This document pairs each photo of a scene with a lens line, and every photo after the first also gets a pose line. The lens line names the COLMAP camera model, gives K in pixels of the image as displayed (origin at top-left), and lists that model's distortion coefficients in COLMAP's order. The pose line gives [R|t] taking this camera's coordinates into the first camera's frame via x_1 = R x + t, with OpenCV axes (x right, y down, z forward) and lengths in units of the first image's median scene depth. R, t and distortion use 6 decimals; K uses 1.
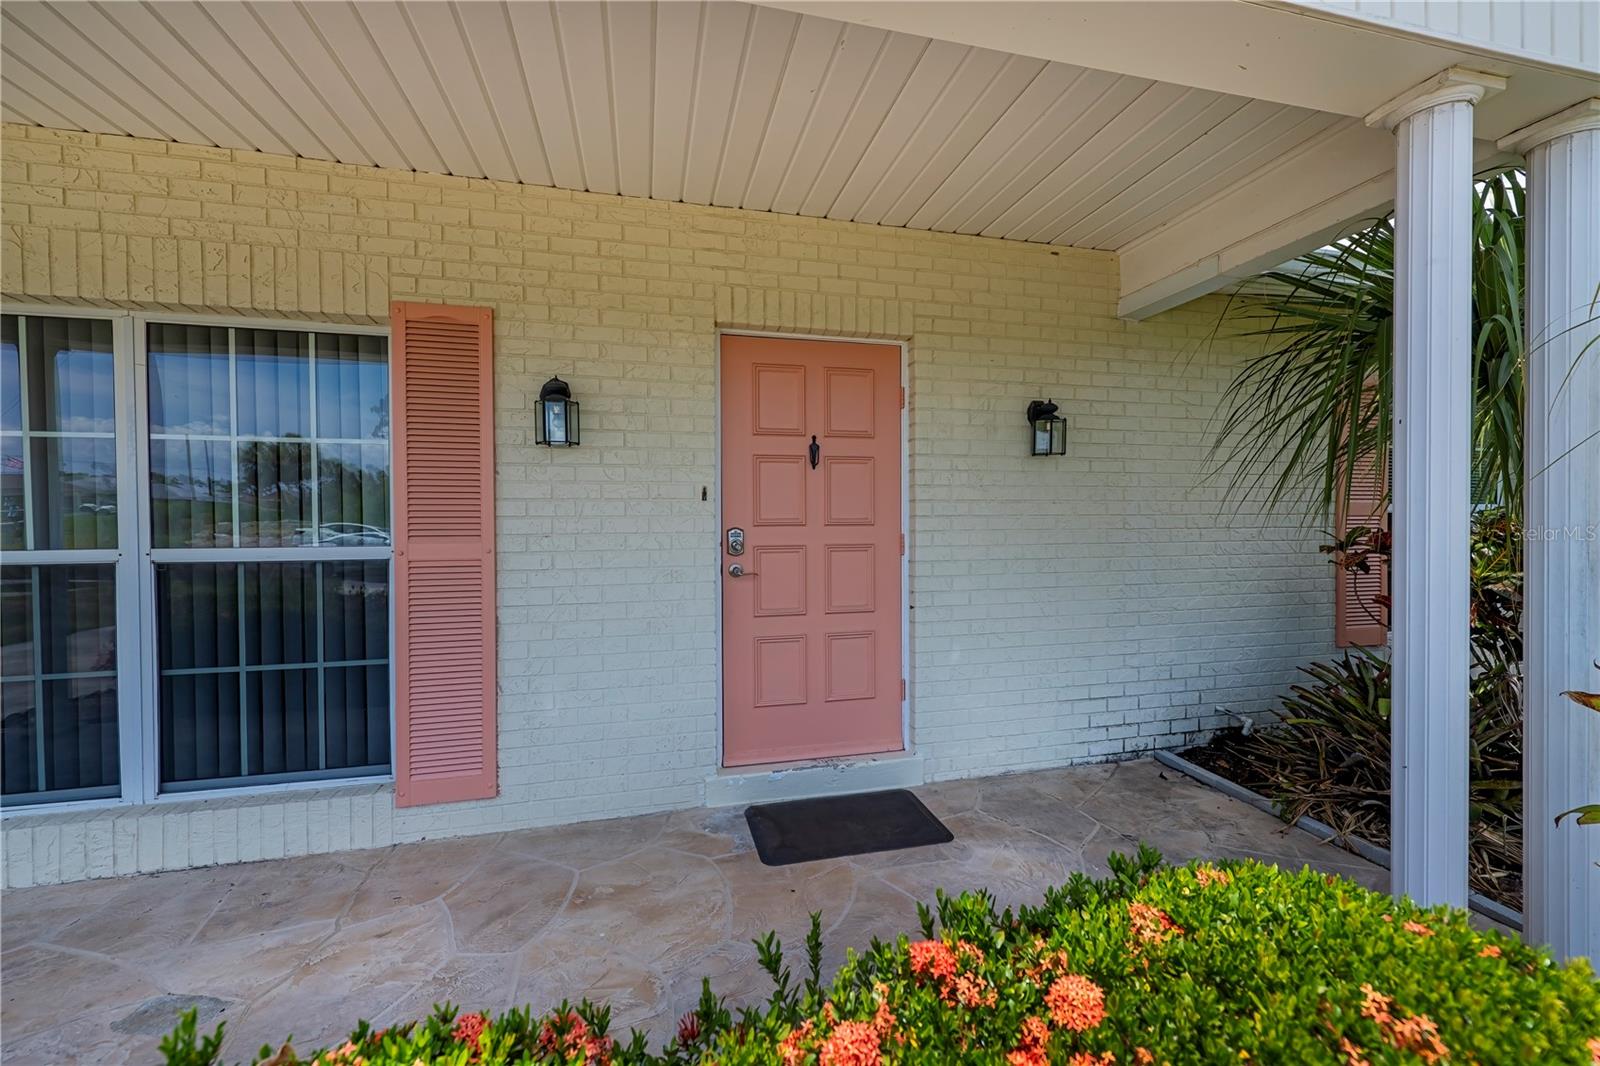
lens RADIAL K [[637.7, 0, 800.2], [0, 637.7, 520.6], [0, 0, 1]] dist [-0.003114, -0.000822]
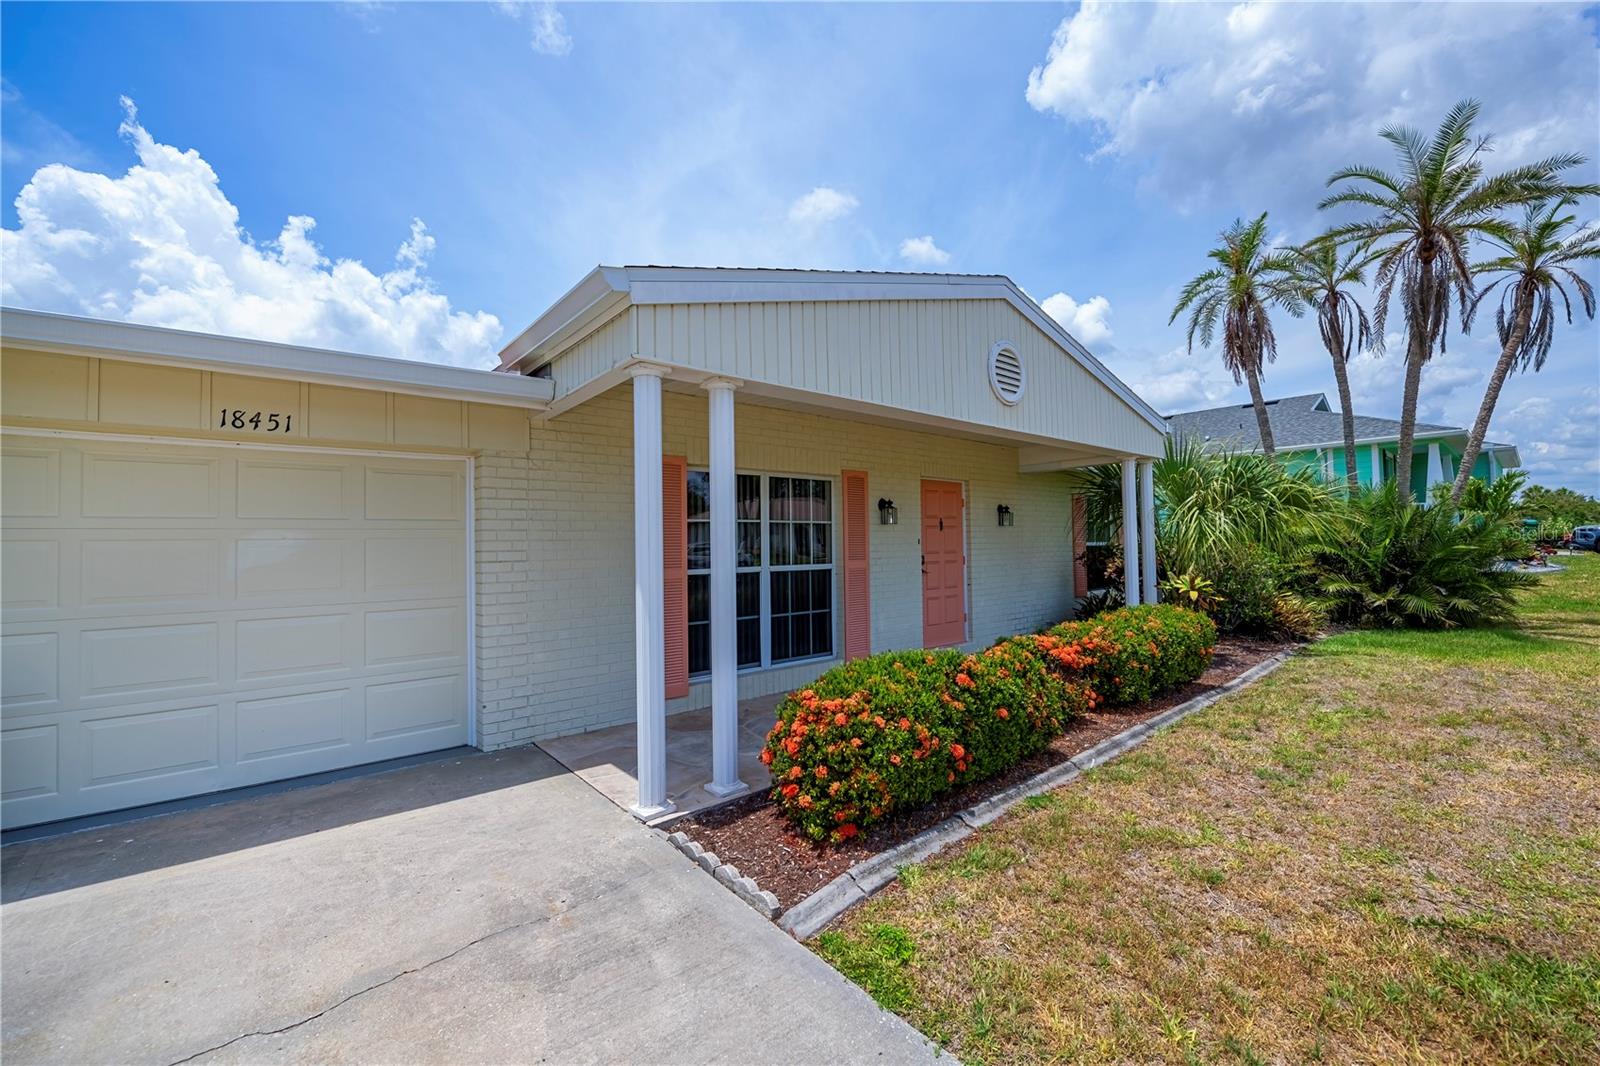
lens RADIAL K [[637.7, 0, 812.9], [0, 637.7, 521.4], [0, 0, 1]] dist [-0.003114, -0.000822]
pose [[0.896400, 0.010210, 0.443128, -1.883288], [0.005554, 0.999397, -0.034263, -0.042183], [-0.443211, 0.033174, 0.895803, -1.278224]]
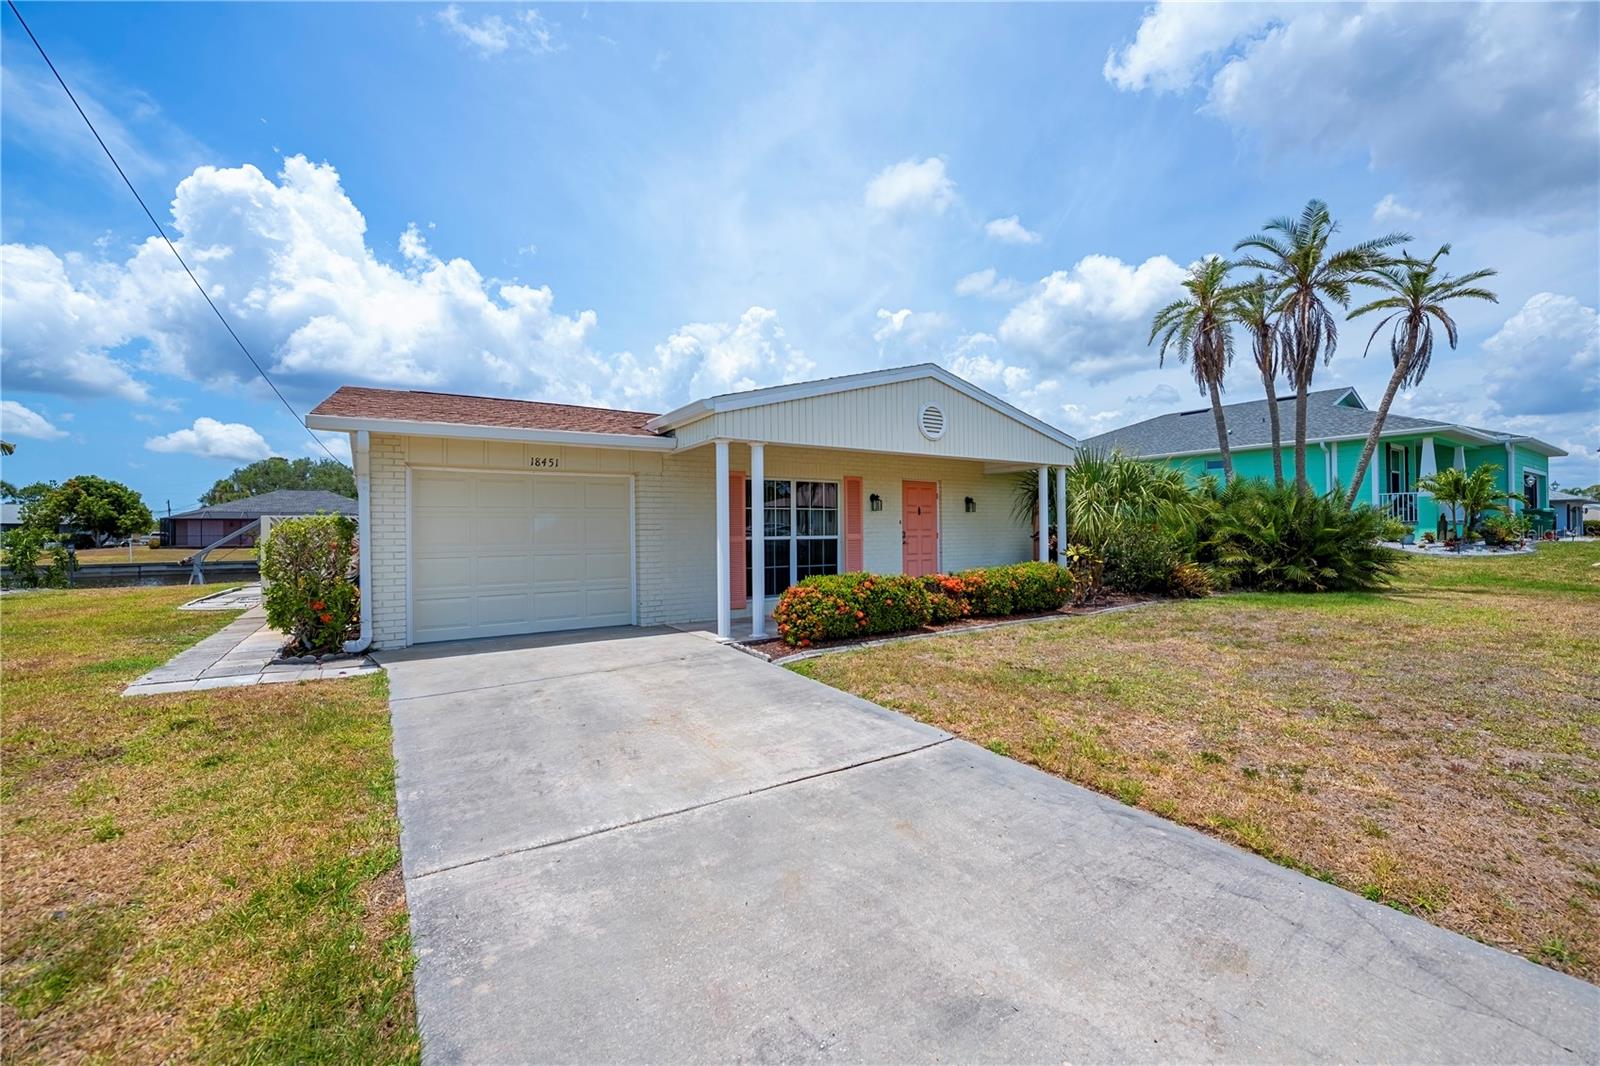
lens RADIAL K [[637.7, 0, 807.8], [0, 637.7, 524.2], [0, 0, 1]] dist [-0.003114, -0.000822]
pose [[0.946526, 0.002835, 0.322615, -2.171509], [-0.000165, 0.999966, -0.008304, 0.002483], [-0.322628, 0.007807, 0.946494, -2.815269]]
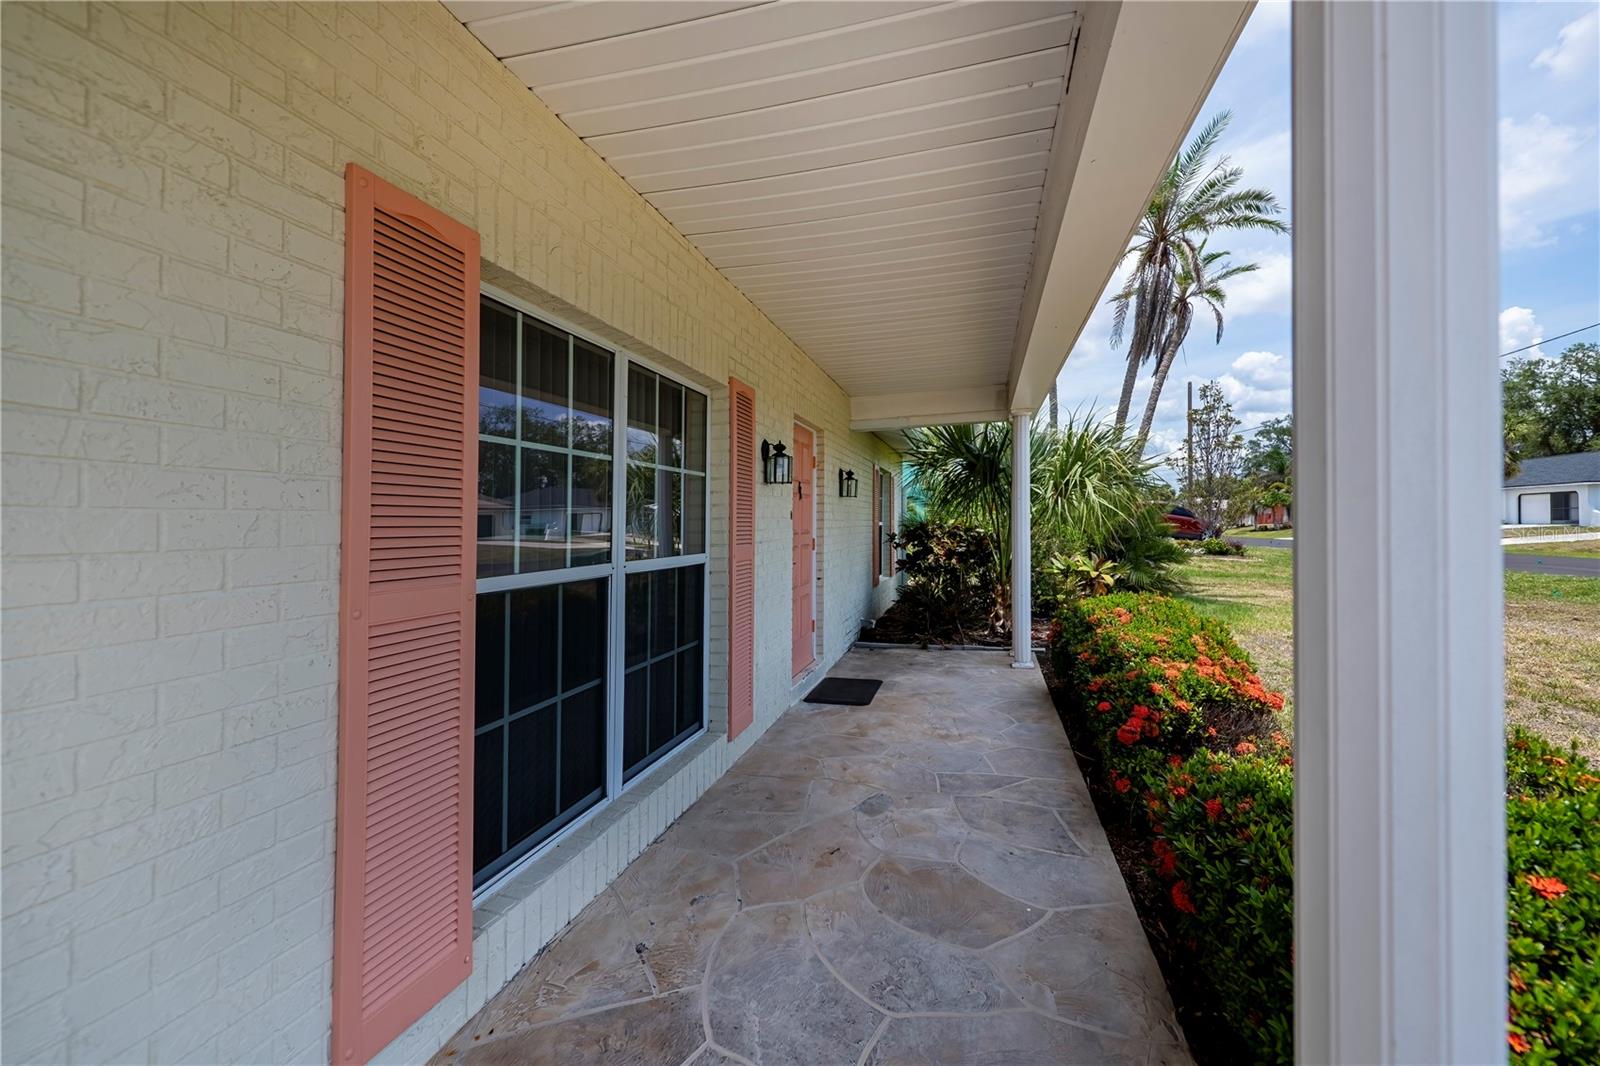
lens RADIAL K [[637.7, 0, 805.9], [0, 637.7, 520.5], [0, 0, 1]] dist [-0.003114, -0.000822]
pose [[0.498357, 0.004348, 0.866961, -1.737624], [0.008167, 0.999920, -0.009709, -0.013970], [-0.866934, 0.011919, 0.498281, 0.162317]]
